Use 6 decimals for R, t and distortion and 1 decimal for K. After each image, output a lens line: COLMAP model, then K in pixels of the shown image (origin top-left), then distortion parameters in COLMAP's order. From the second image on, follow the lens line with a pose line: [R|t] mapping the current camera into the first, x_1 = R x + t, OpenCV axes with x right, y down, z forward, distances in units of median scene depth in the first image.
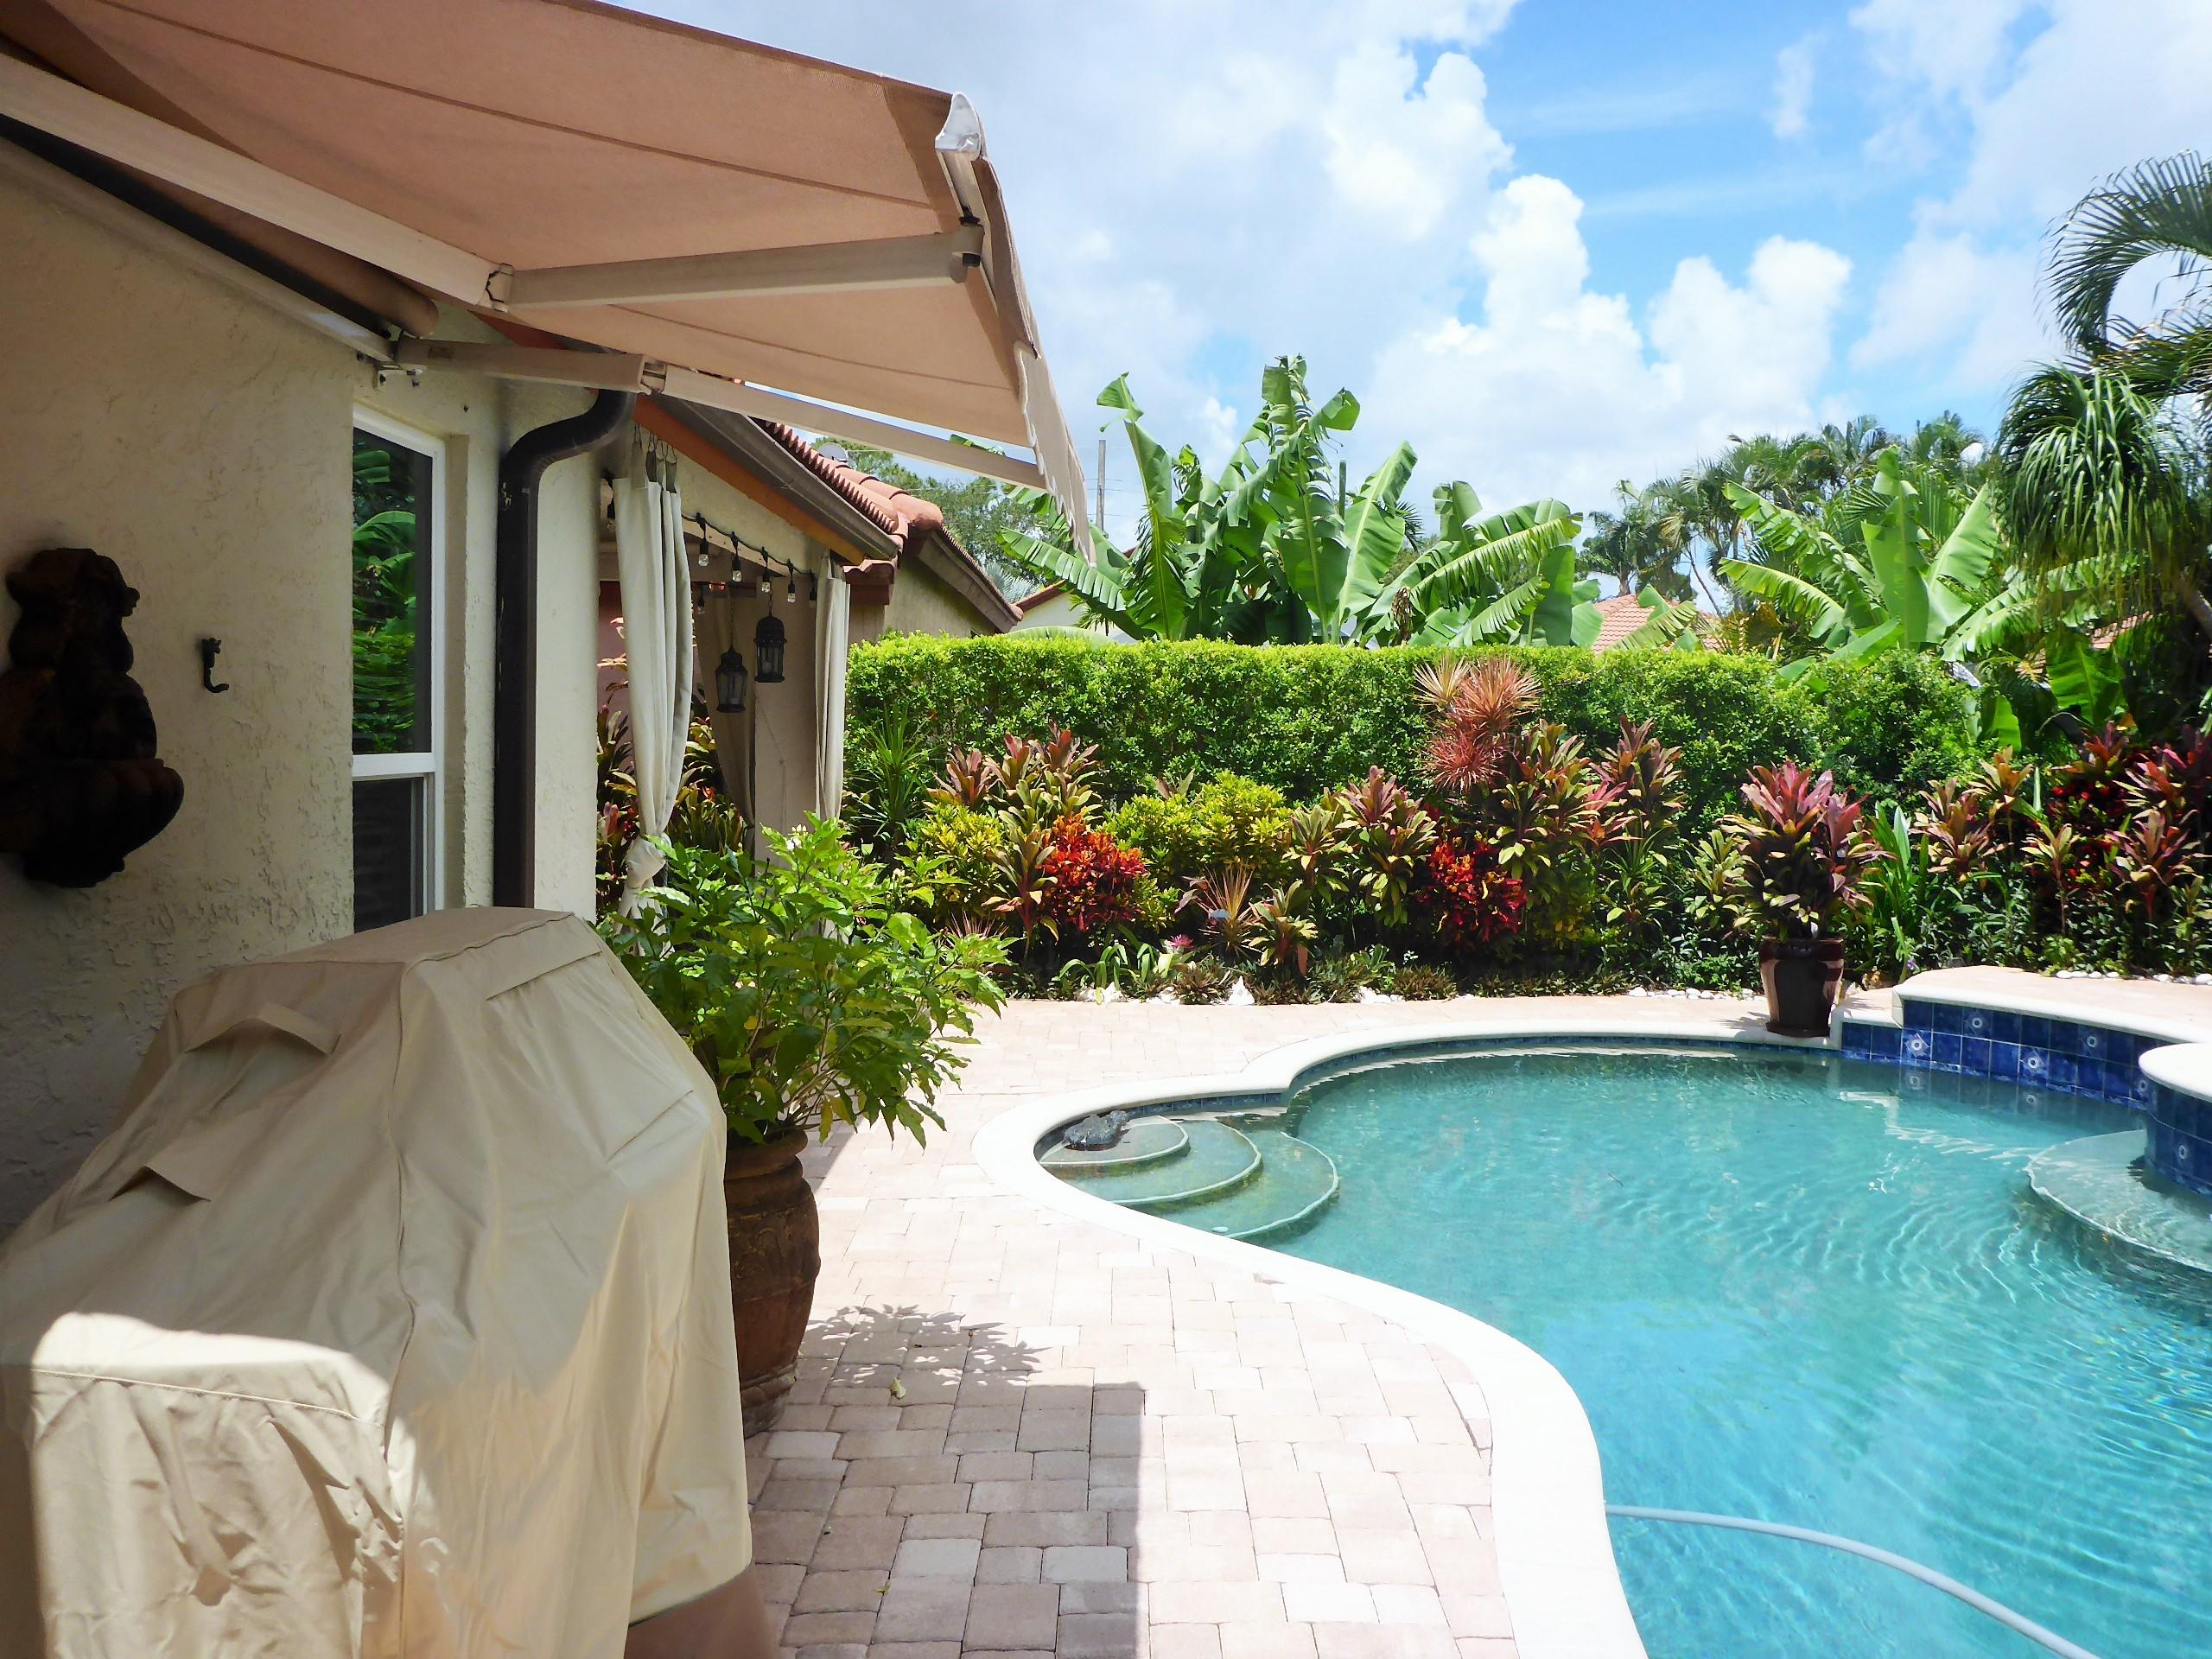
lens RADIAL K [[1854.1, 0, 1108.9], [0, 1854.1, 843.1], [0, 0, 1]] dist [-0.036380, 0.013892]
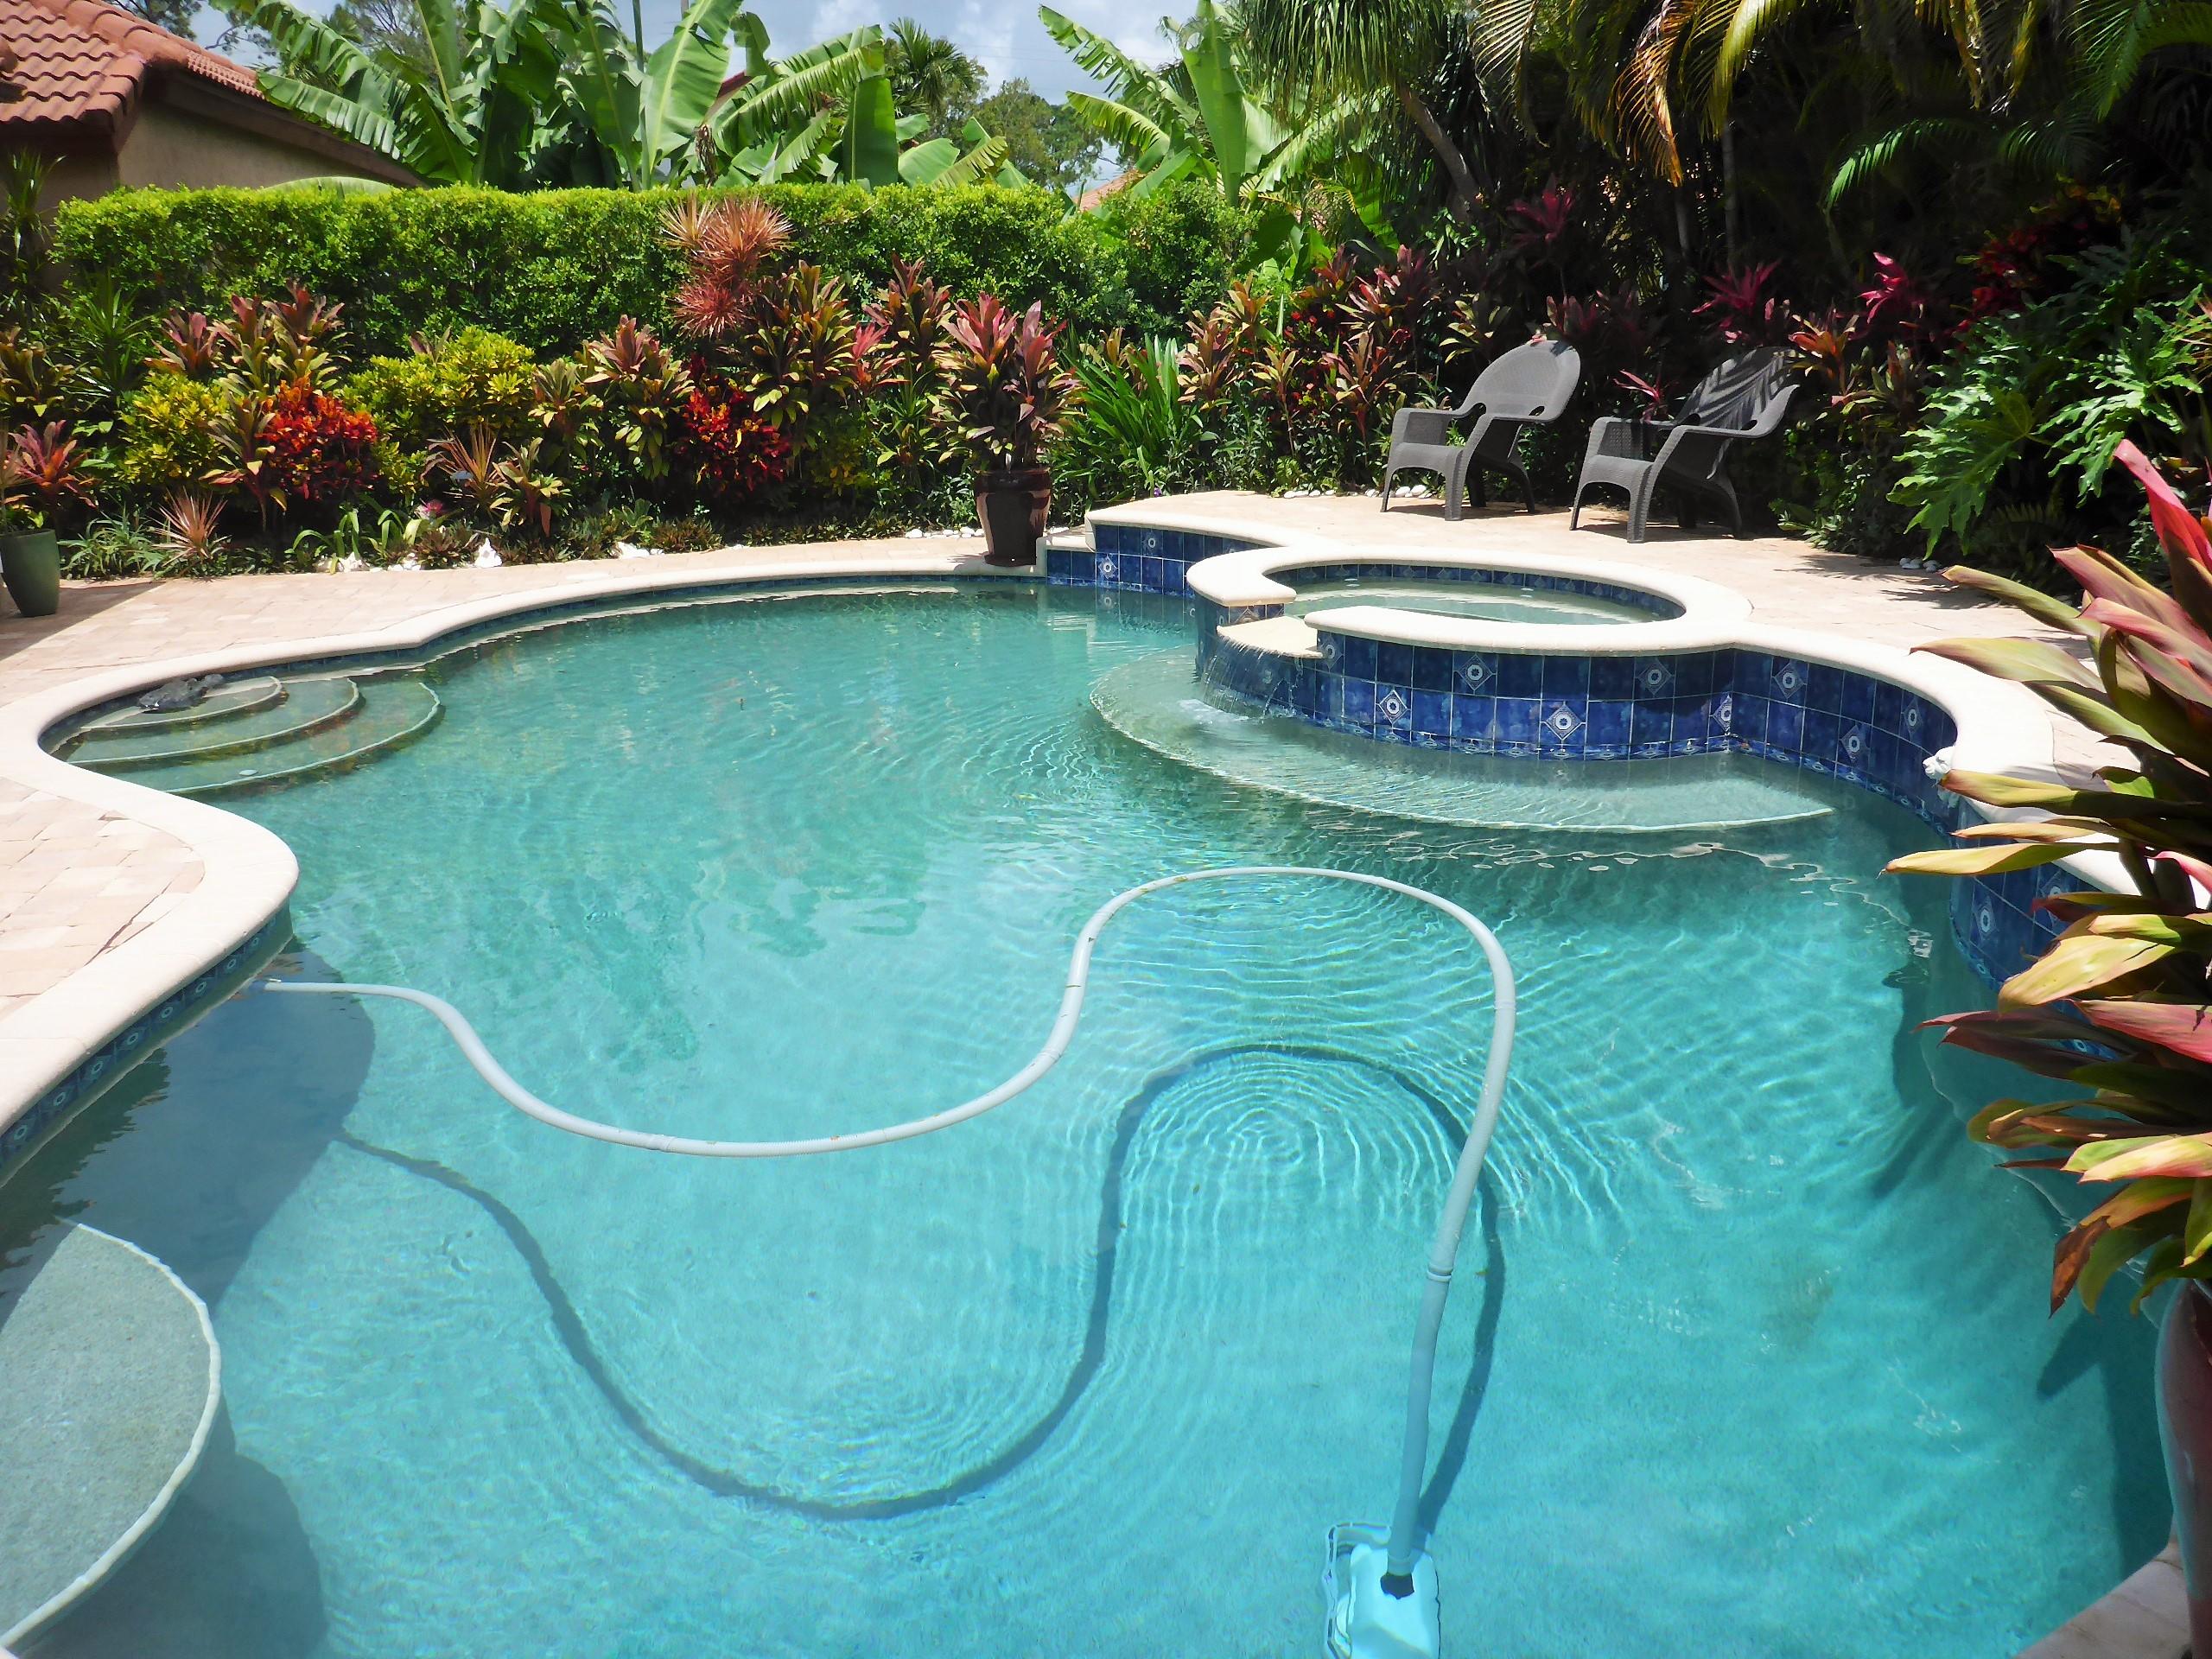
lens RADIAL K [[1854.1, 0, 1112.1], [0, 1854.1, 825.8], [0, 0, 1]] dist [-0.036380, 0.013892]
pose [[0.982450, -0.079182, 0.168884, 0.212664], [0.040901, 0.974839, 0.219124, 0.018578], [-0.181986, -0.208371, 0.960970, -0.040217]]
